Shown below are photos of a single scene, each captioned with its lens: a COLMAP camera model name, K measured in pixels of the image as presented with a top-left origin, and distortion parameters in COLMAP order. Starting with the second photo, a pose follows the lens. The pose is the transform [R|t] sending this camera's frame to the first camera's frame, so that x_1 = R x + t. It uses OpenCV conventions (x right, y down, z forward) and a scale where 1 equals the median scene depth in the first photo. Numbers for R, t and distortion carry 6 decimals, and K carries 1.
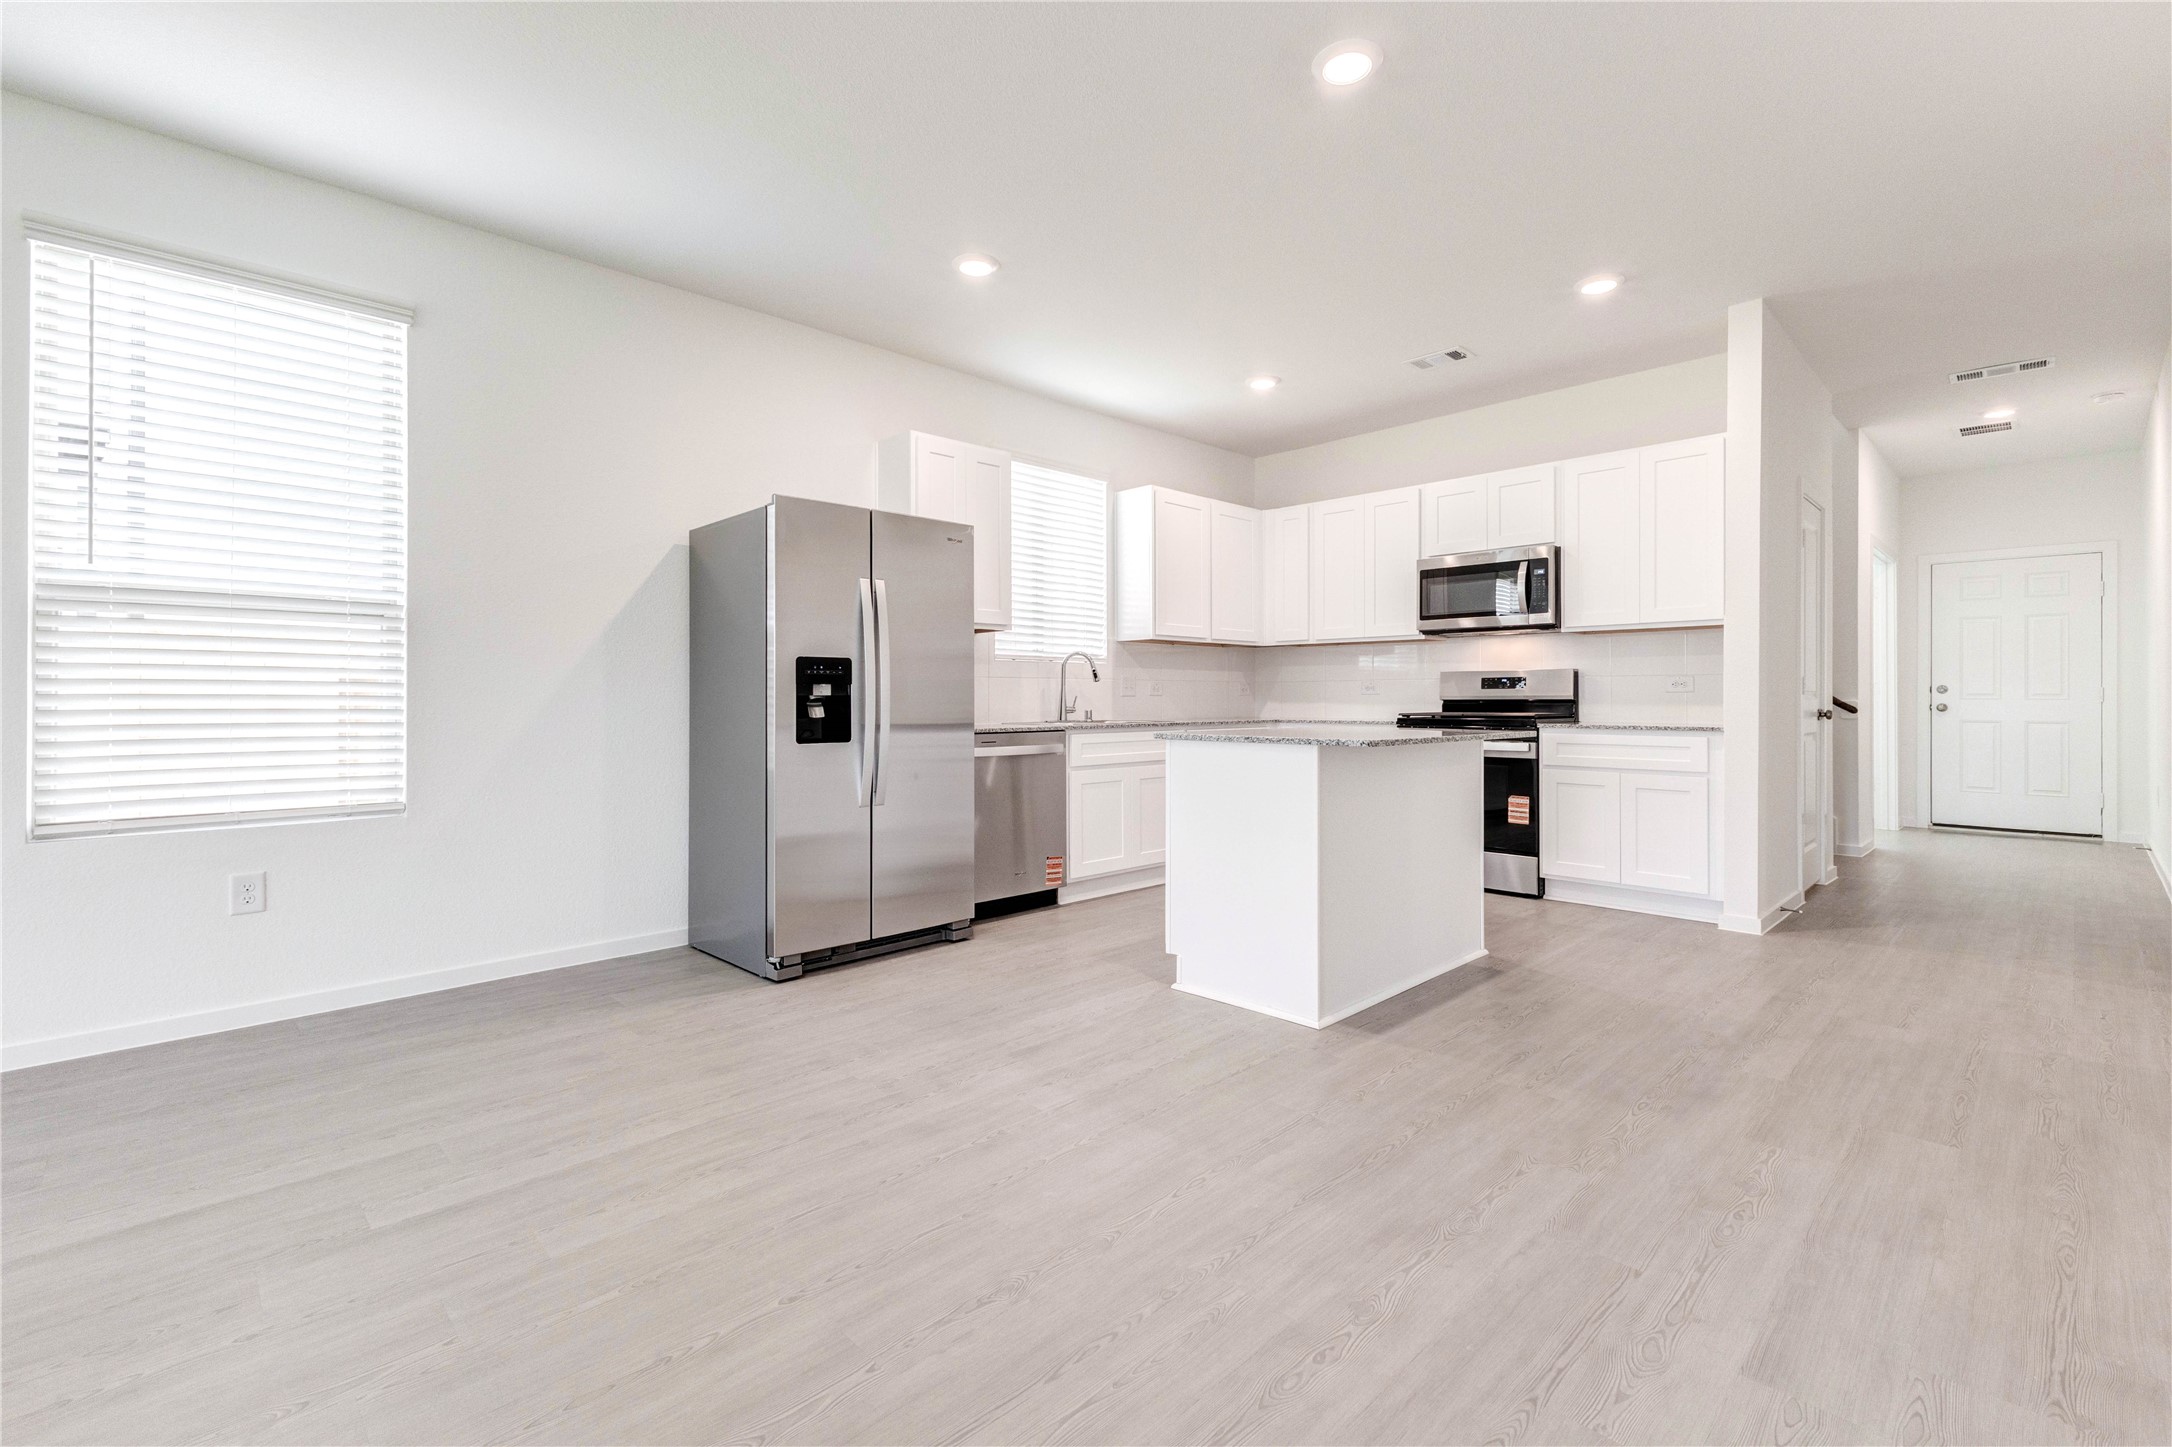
lens RADIAL K [[962.0, 0, 1091.2], [0, 962.0, 680.6], [0, 0, 1]] dist [0.000895, -0.000339]
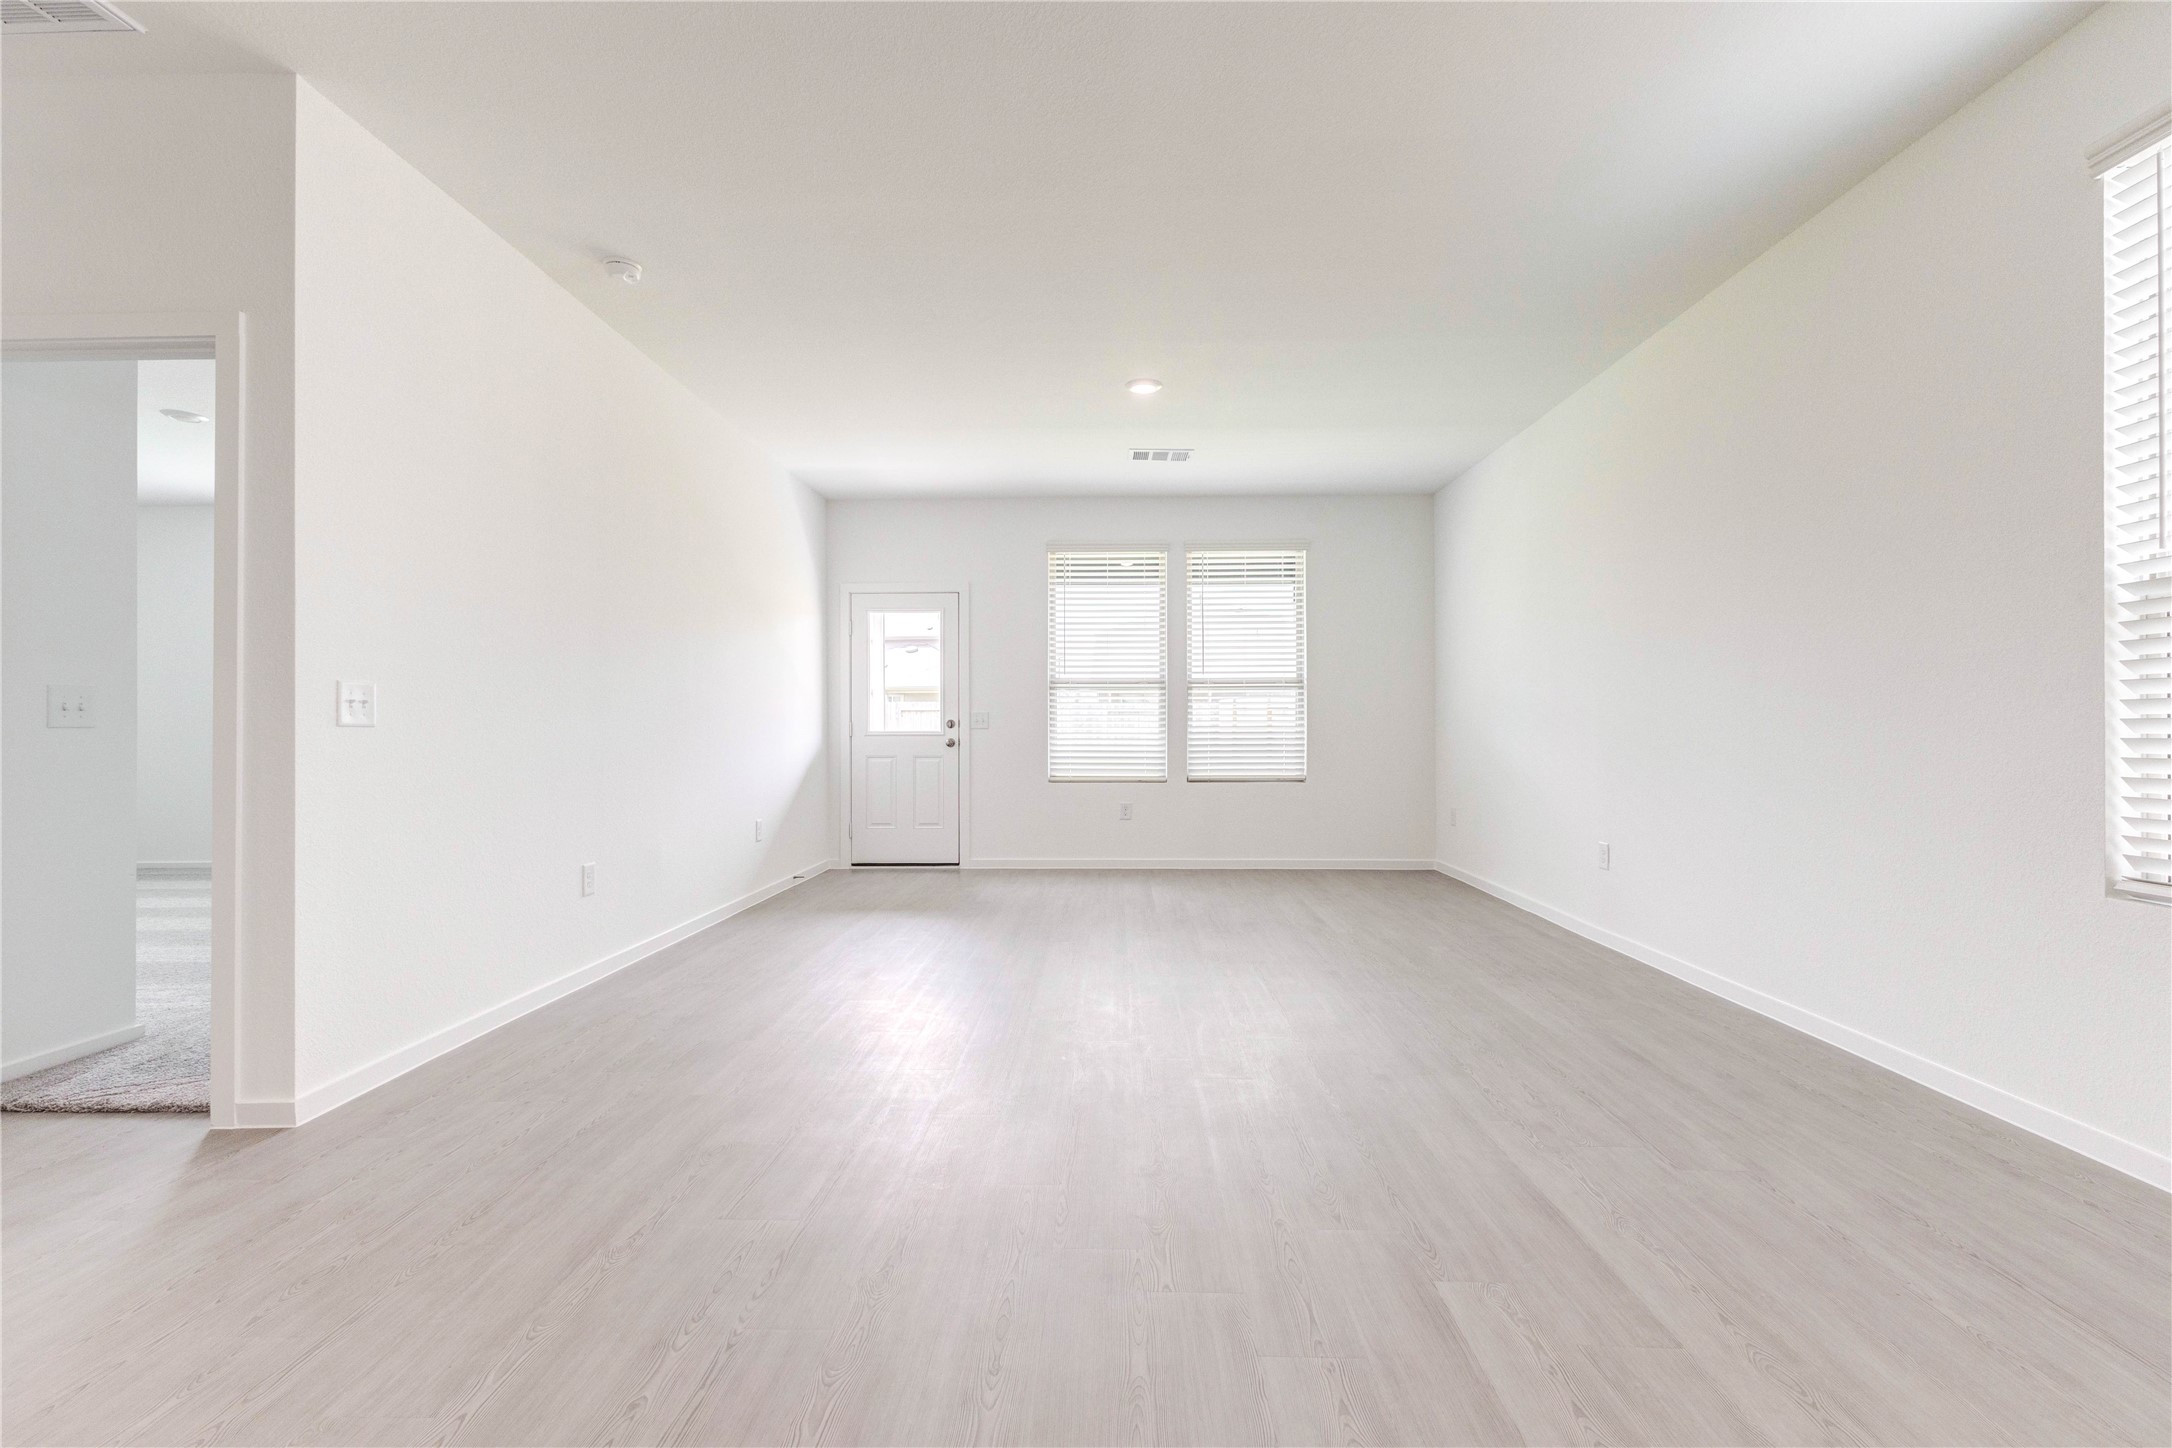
lens RADIAL K [[948.7, 0, 1086.0], [0, 948.7, 724.0], [0, 0, 1]] dist [-0.001336, -0.000260]
pose [[-0.719813, -0.007632, -0.694126, 0.054169], [0.005309, 0.999850, -0.016500, 0.015055], [0.694148, -0.015562, -0.719664, 0.543403]]
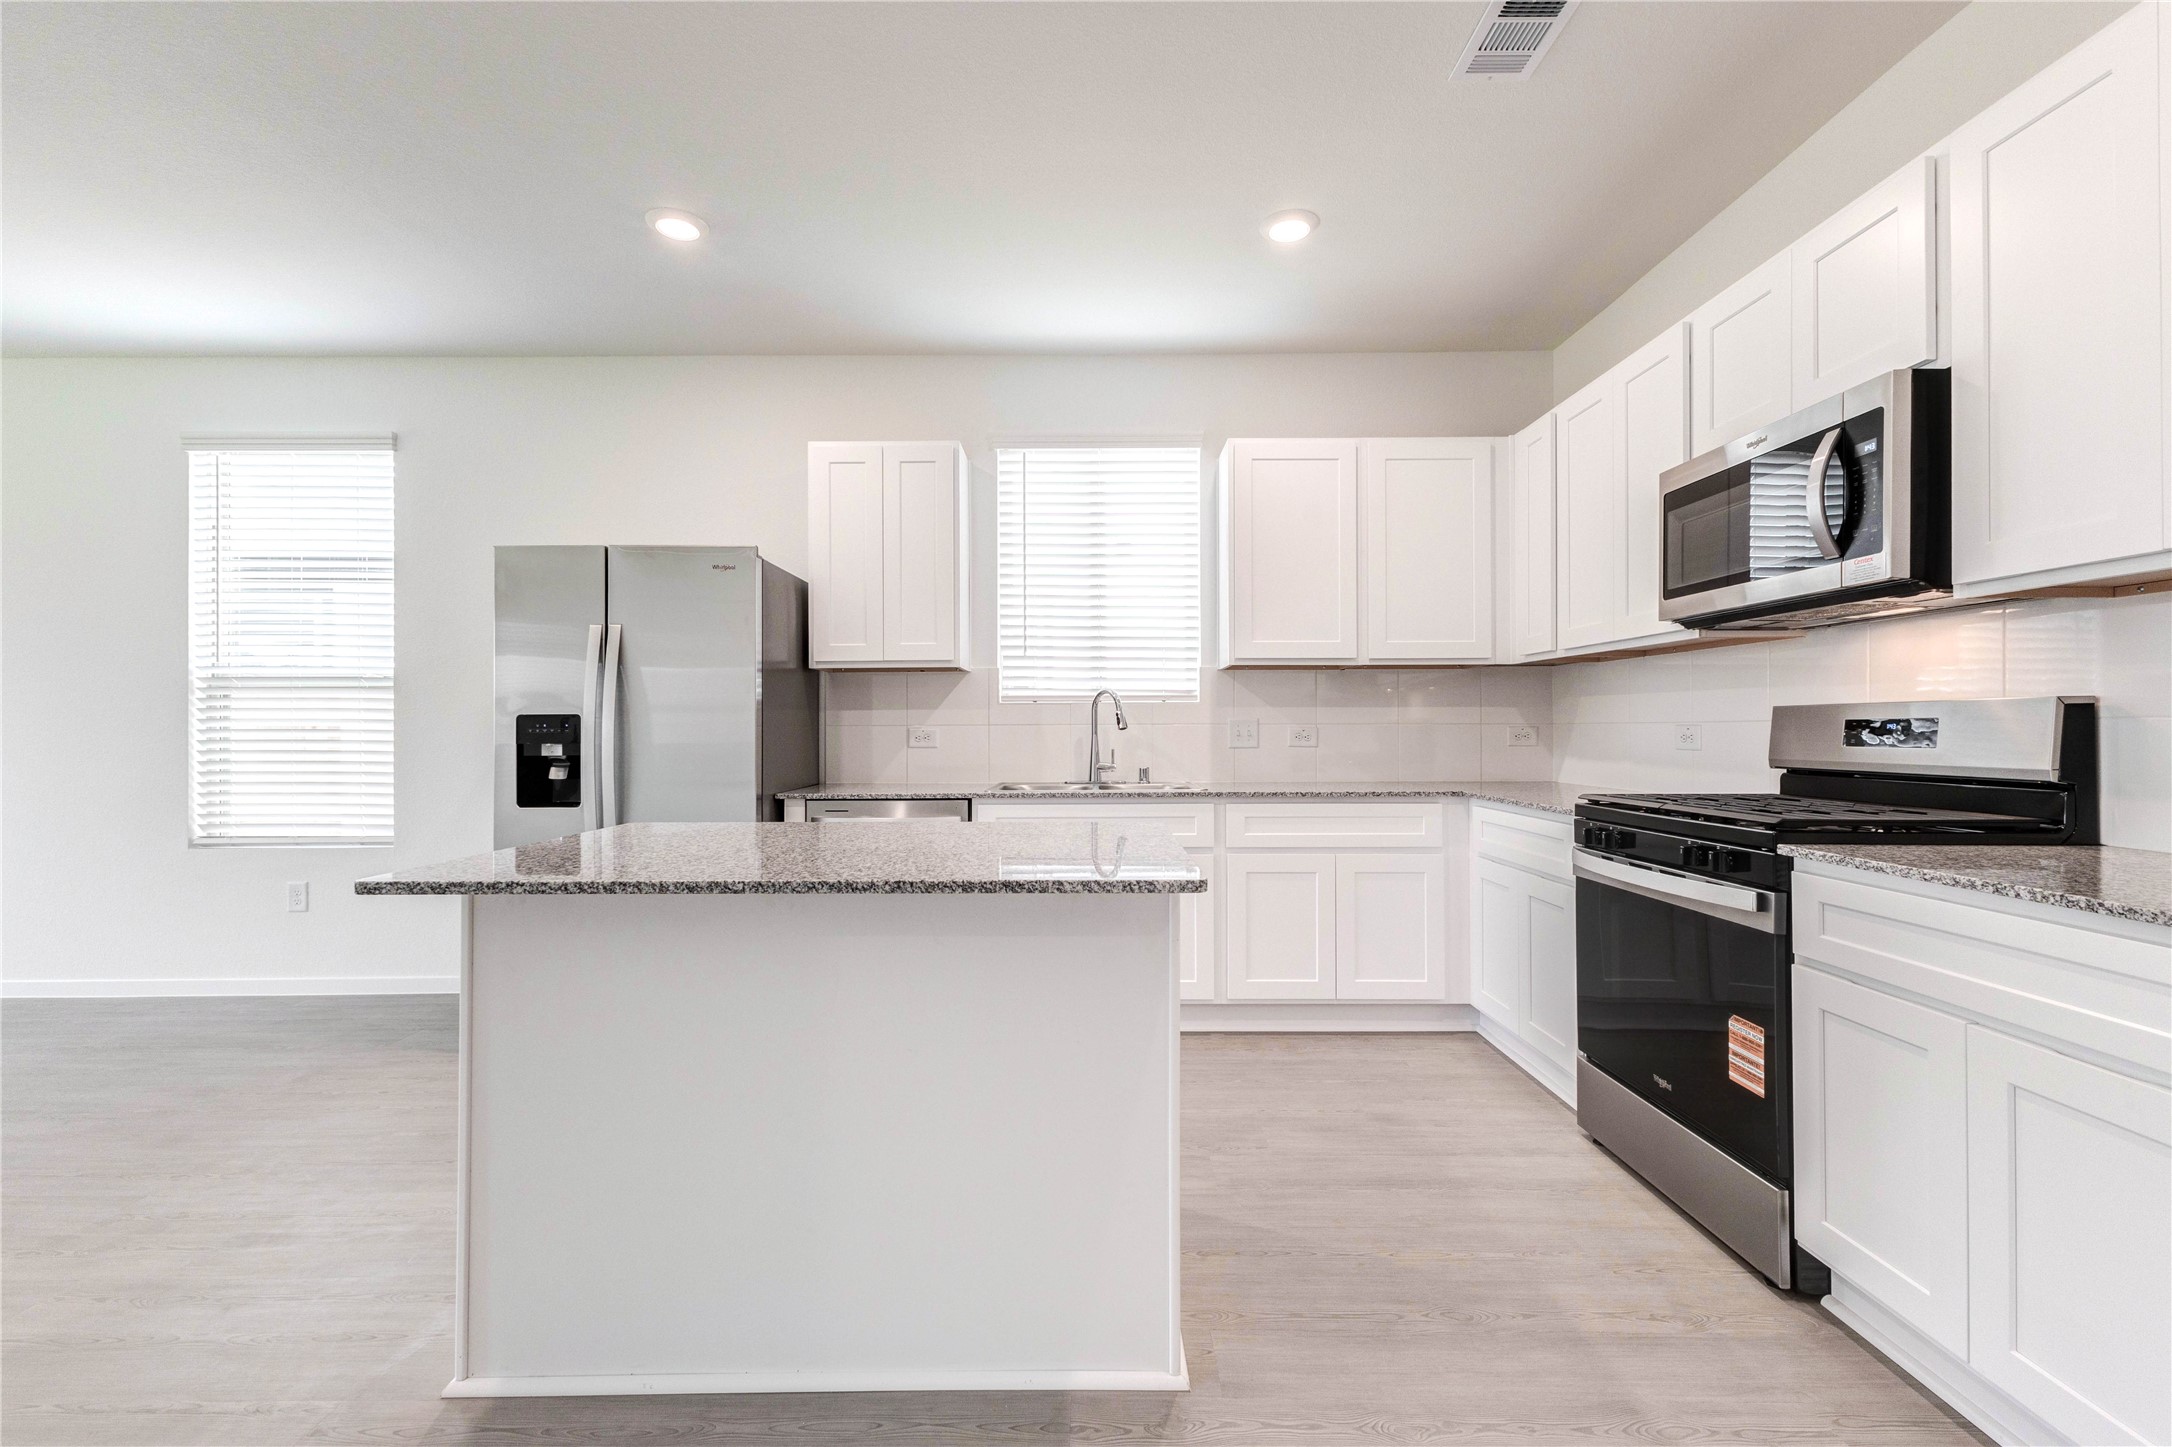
lens RADIAL K [[930.8, 0, 1086.5], [0, 930.8, 714.0], [0, 0, 1]] dist [0.007121, 0.000072]
pose [[0.708137, -0.011711, -0.705978, 0.524255], [0.016430, 0.999865, -0.000106, -0.011838], [0.705884, -0.011525, 0.708234, 0.530245]]
